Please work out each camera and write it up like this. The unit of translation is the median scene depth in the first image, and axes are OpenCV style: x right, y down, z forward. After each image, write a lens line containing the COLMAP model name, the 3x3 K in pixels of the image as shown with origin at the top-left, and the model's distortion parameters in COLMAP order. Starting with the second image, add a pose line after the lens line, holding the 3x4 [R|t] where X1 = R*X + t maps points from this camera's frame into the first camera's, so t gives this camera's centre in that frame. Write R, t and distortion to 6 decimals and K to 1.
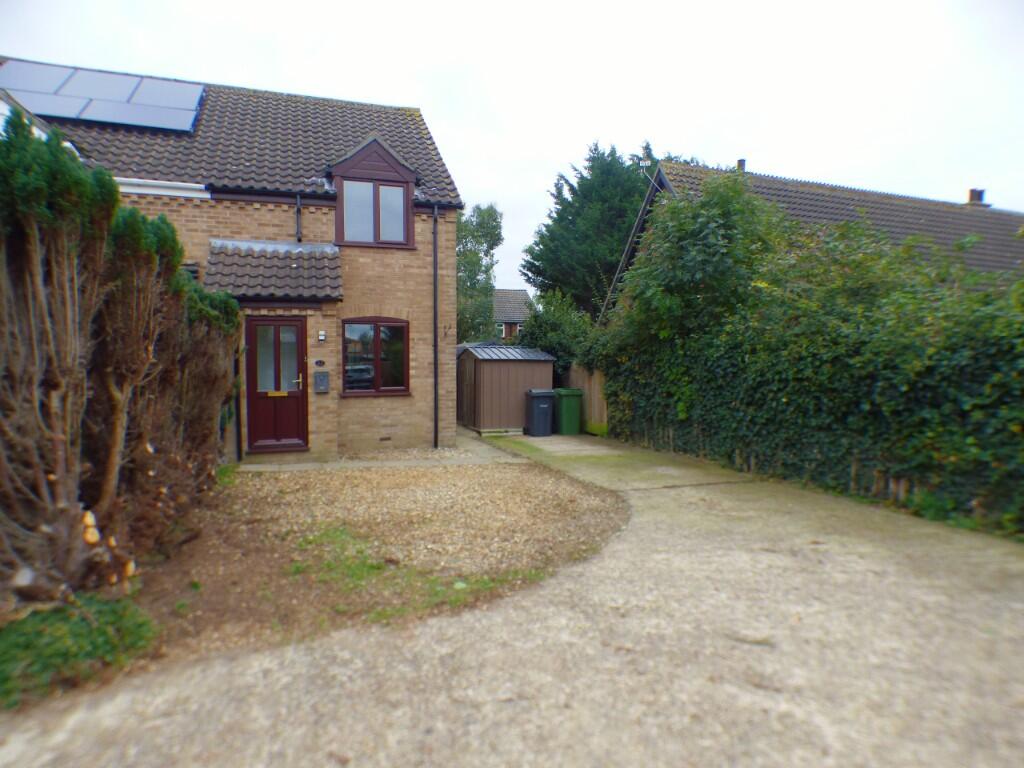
lens RADIAL K [[611.1, 0, 512.6], [0, 611.1, 373.2], [0, 0, 1]] dist [0.000217, 0.001471]
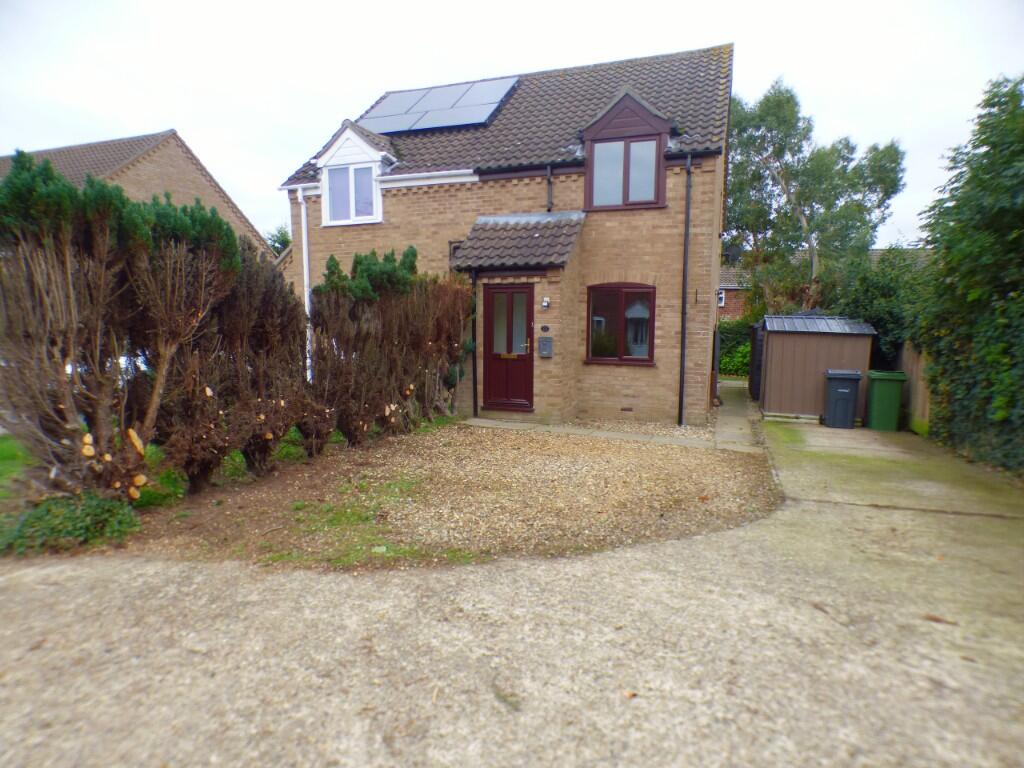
lens RADIAL K [[611.4, 0, 506.9], [0, 611.4, 388.8], [0, 0, 1]] dist [-0.006765, 0.000216]
pose [[0.784212, 0.074571, -0.615996, 0.250216], [-0.034325, 0.996446, 0.076929, 0.006634], [0.619543, -0.039185, 0.783984, 0.128747]]
